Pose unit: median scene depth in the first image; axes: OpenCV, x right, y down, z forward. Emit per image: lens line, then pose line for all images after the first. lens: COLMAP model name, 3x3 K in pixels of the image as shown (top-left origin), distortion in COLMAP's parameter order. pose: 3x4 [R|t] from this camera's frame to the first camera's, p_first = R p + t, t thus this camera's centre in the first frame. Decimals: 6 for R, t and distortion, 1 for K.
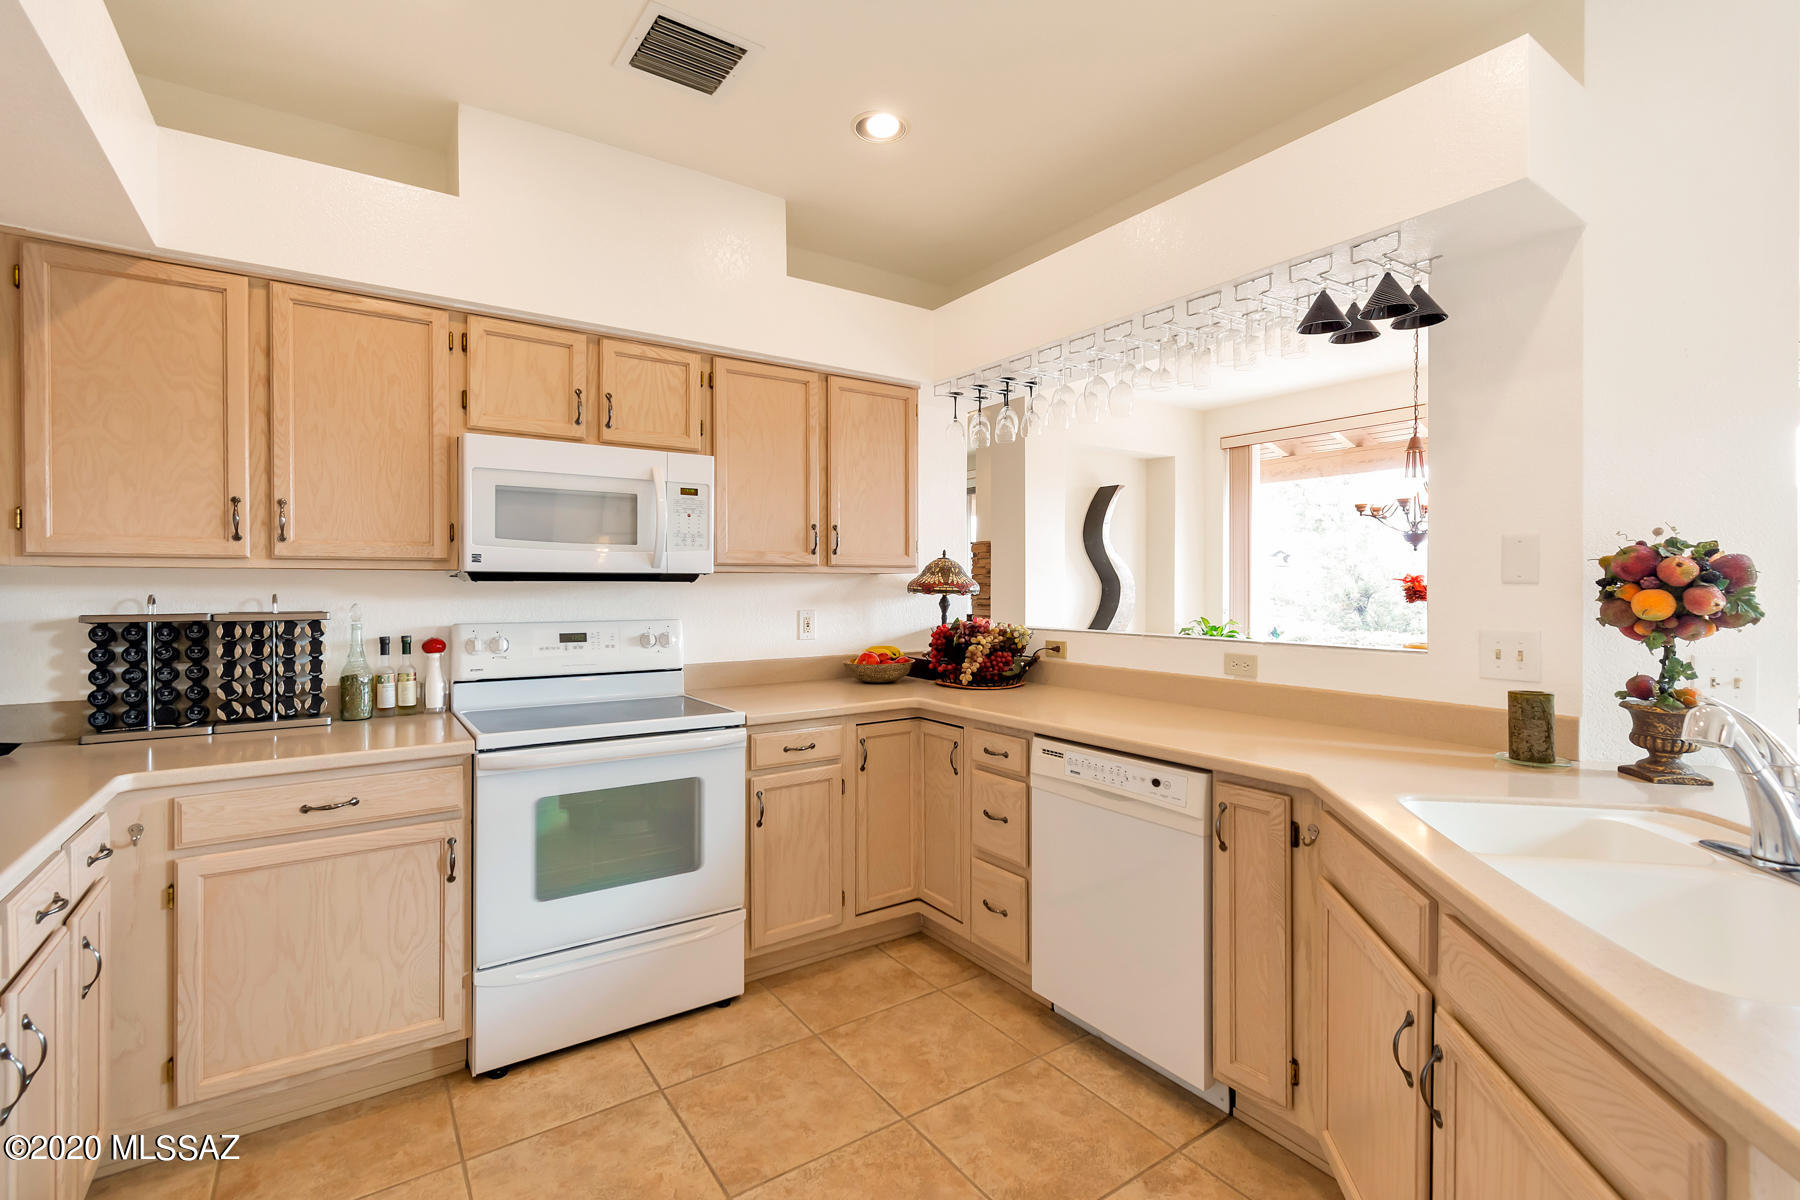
lens RADIAL K [[815.5, 0, 902.9], [0, 815.5, 584.9], [0, 0, 1]] dist [0.001738, -0.001202]
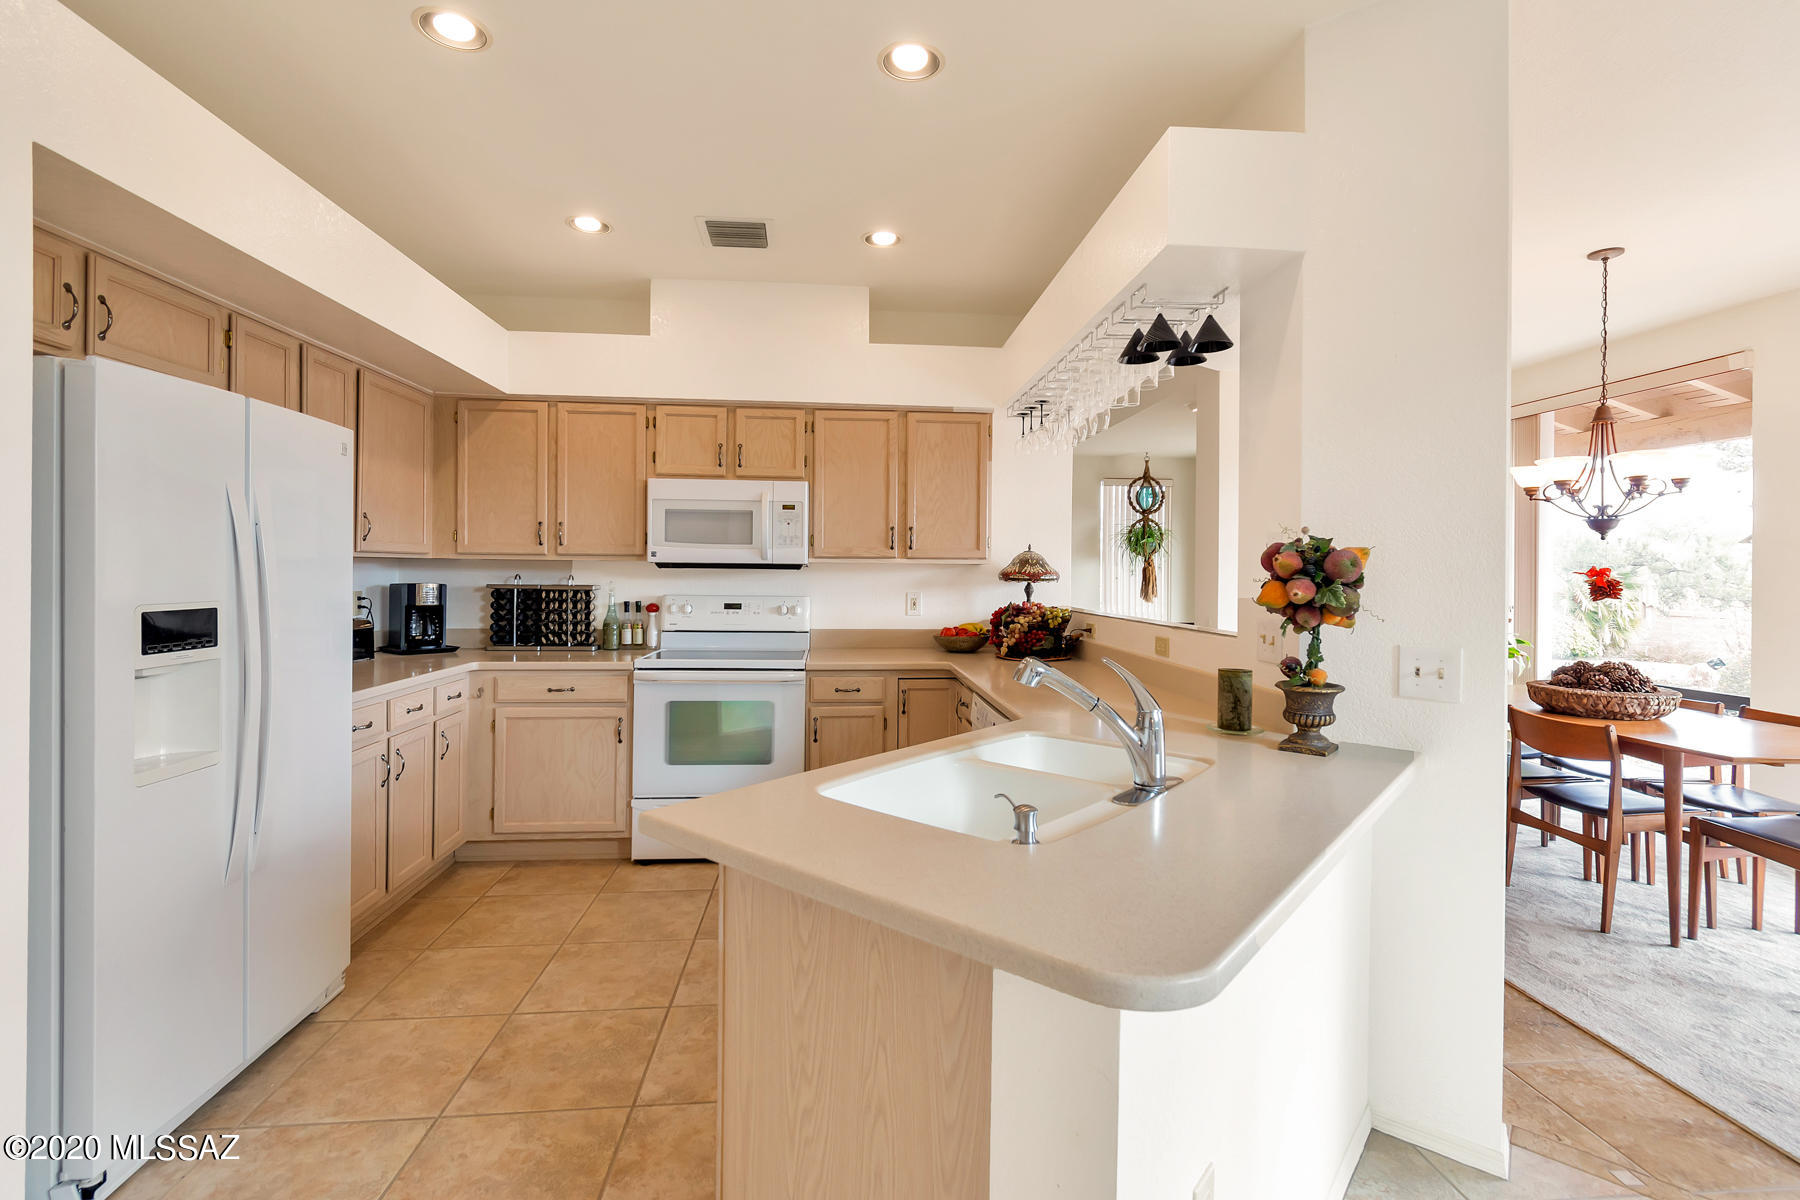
lens RADIAL K [[815.5, 0, 894.7], [0, 815.5, 571.1], [0, 0, 1]] dist [0.001738, -0.001202]
pose [[0.868401, 0.007425, -0.495806, 0.675801], [-0.009474, 0.999954, -0.001619, -0.000527], [0.495771, 0.006103, 0.868432, -0.175135]]
